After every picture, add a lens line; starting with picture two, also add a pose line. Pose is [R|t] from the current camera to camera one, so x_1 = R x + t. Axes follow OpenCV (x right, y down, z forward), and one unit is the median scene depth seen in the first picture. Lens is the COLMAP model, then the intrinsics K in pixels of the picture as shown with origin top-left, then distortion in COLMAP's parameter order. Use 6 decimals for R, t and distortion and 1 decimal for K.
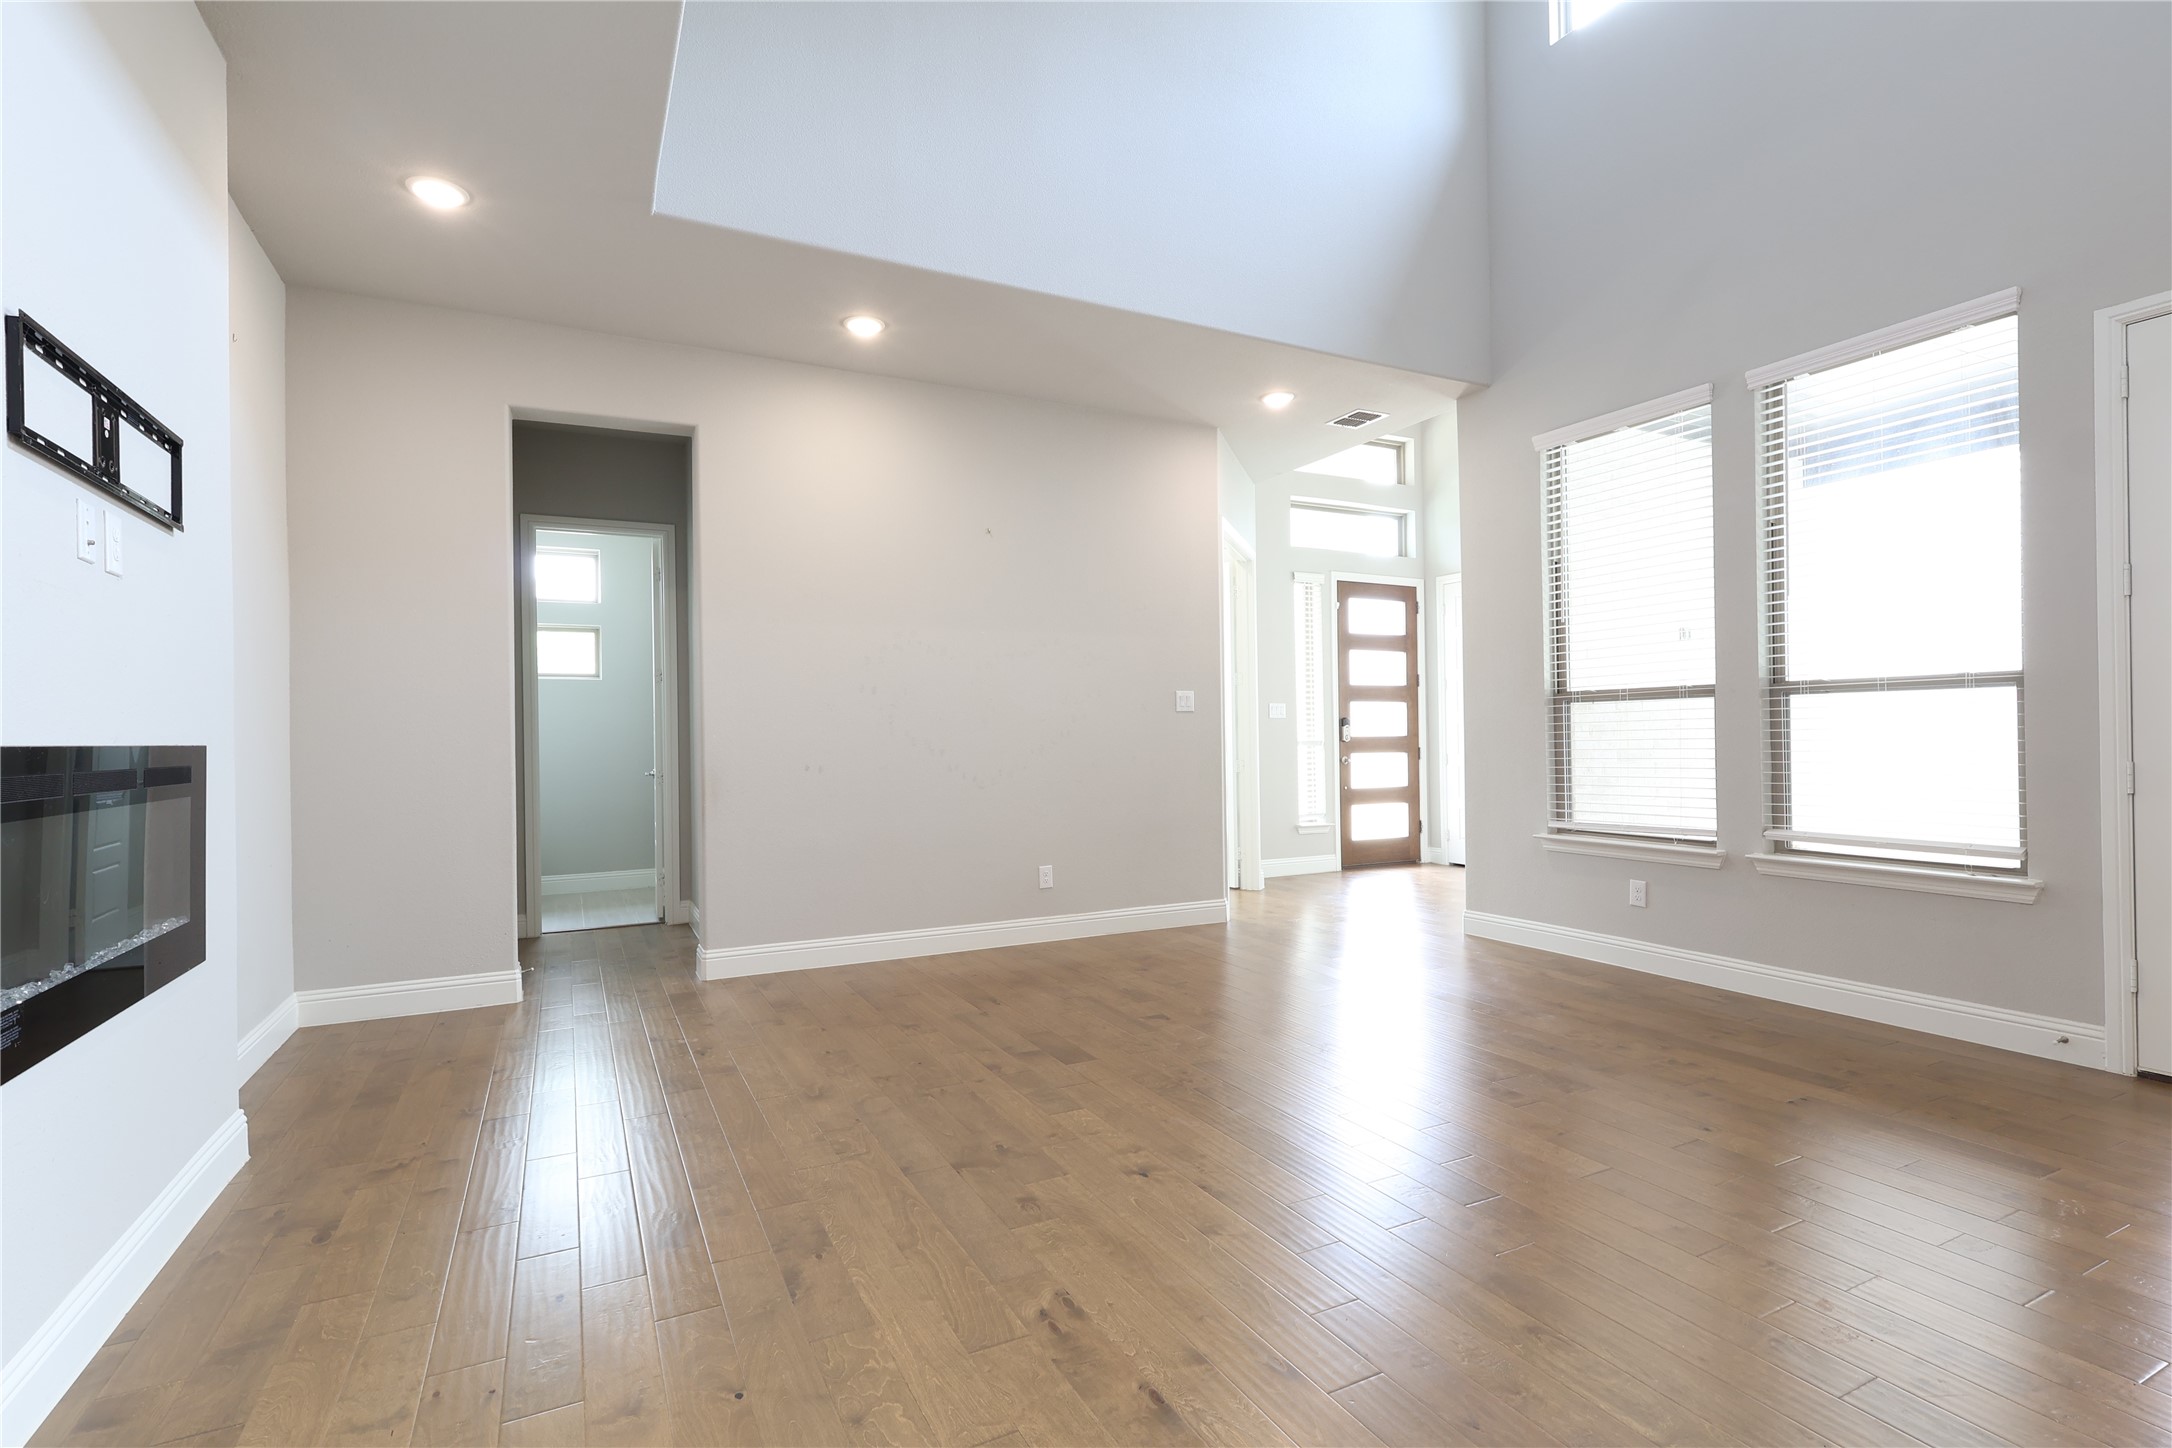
lens RADIAL K [[1007.9, 0, 1086.2], [0, 1007.9, 726.3], [0, 0, 1]] dist [0.001240, 0.001773]
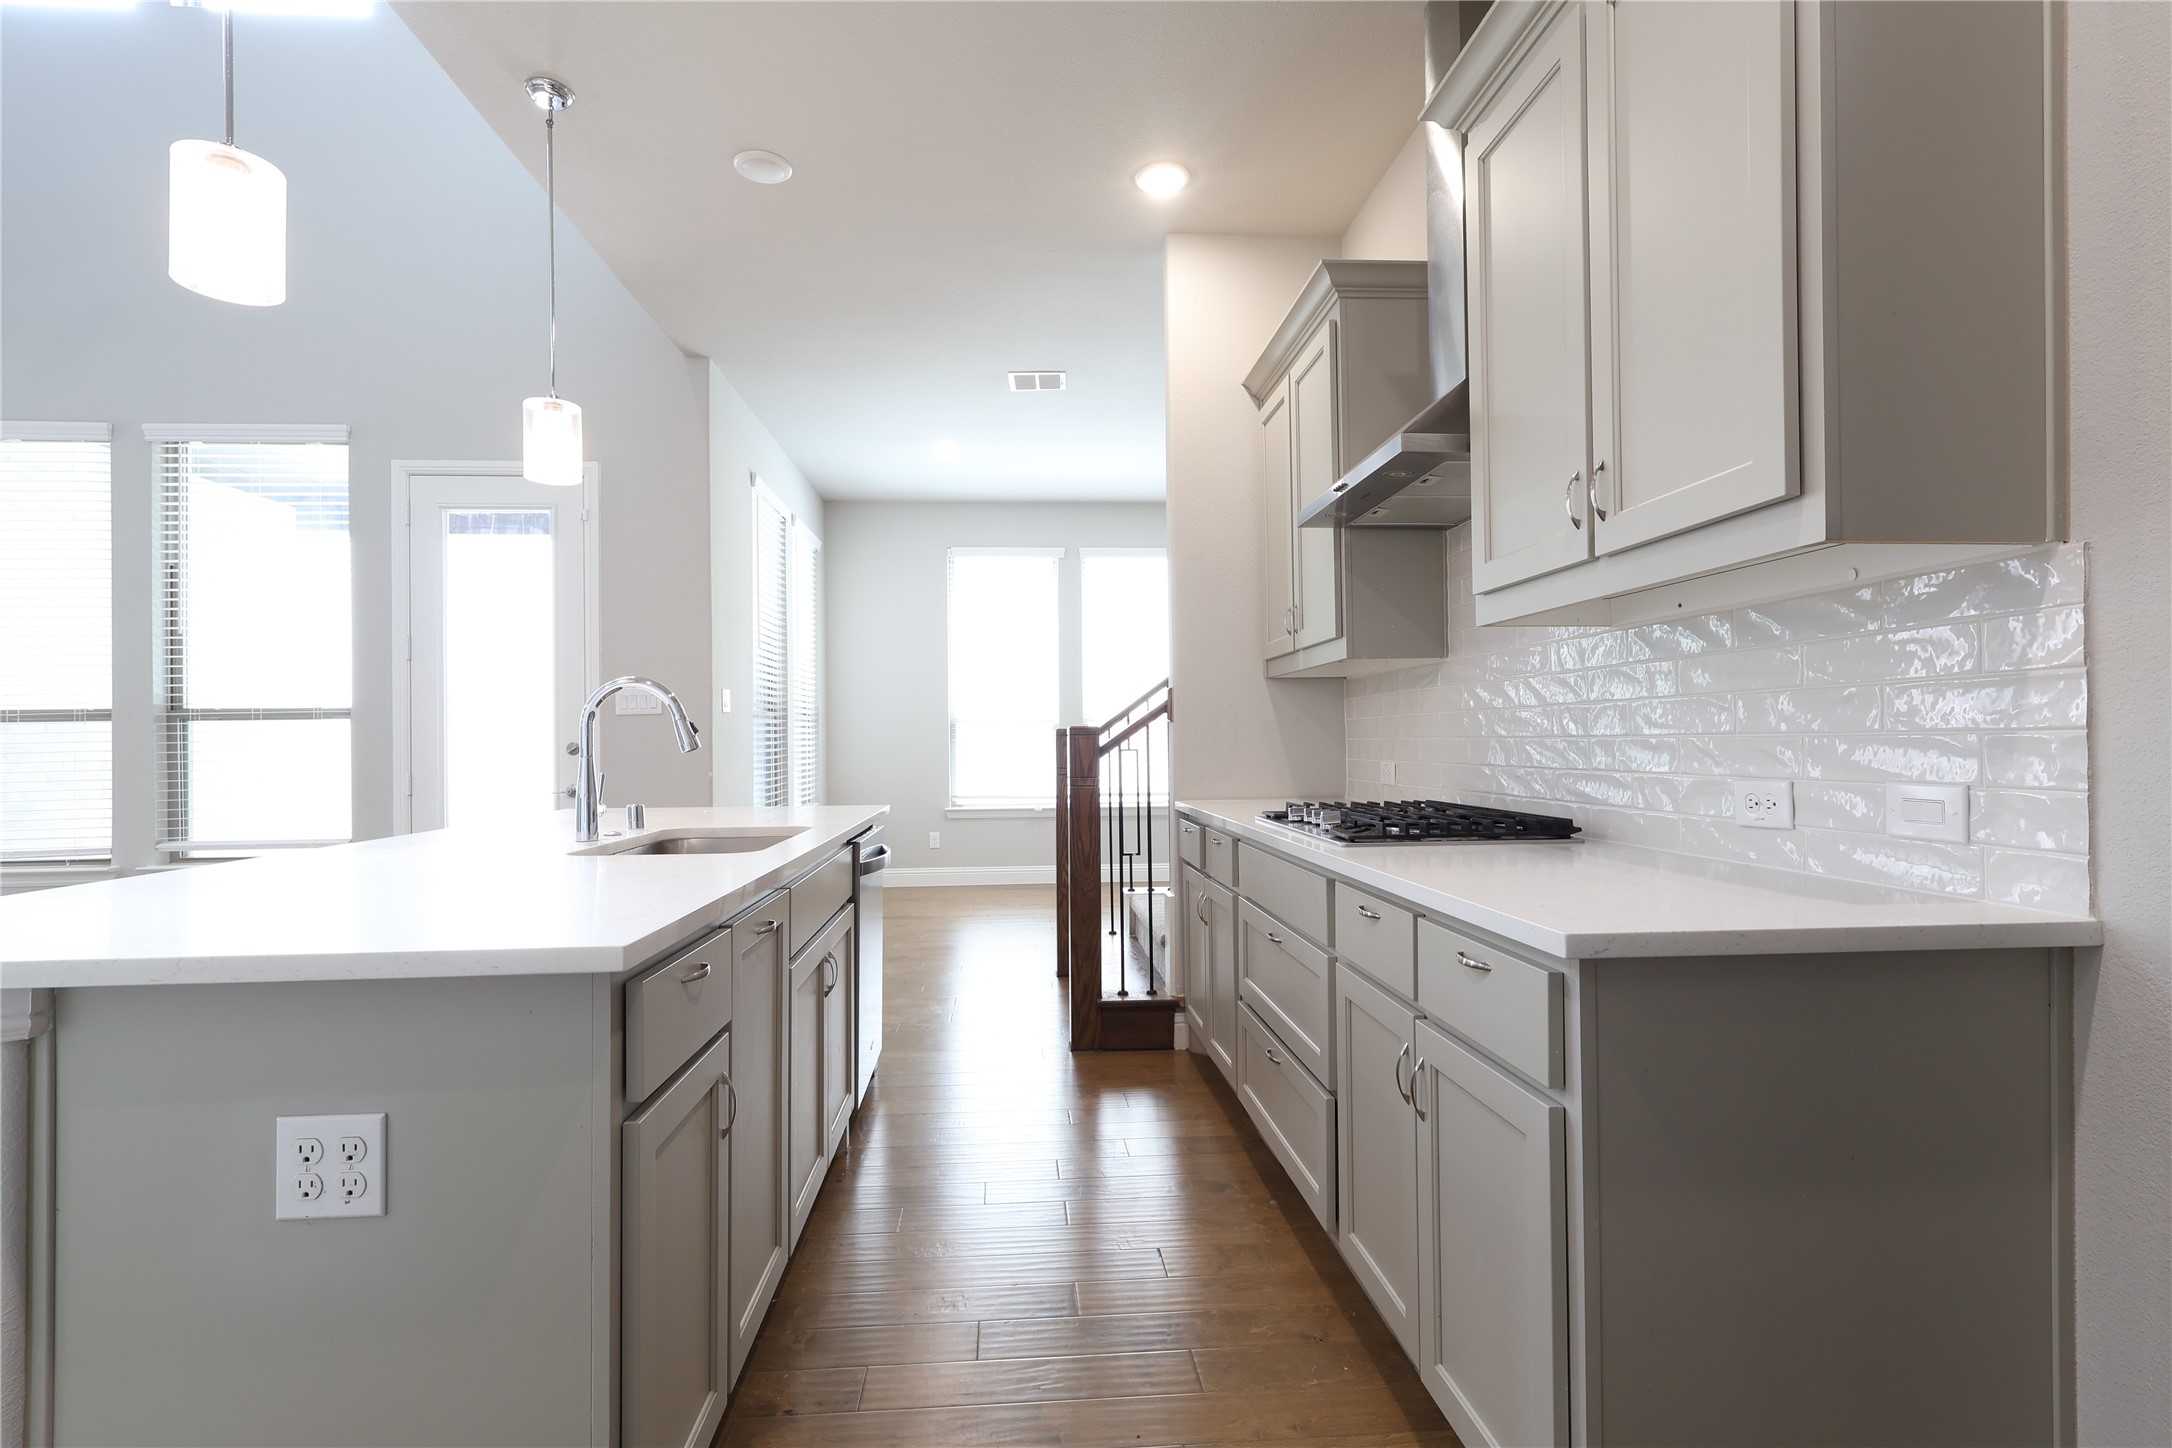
lens RADIAL K [[908.3, 0, 1076.0], [0, 908.3, 728.4], [0, 0, 1]] dist [-0.000977, -0.000041]
pose [[0.398254, 0.017487, 0.917109, 0.162820], [-0.000635, 0.999823, -0.018788, -0.004324], [-0.917275, 0.006900, 0.398195, -0.311667]]
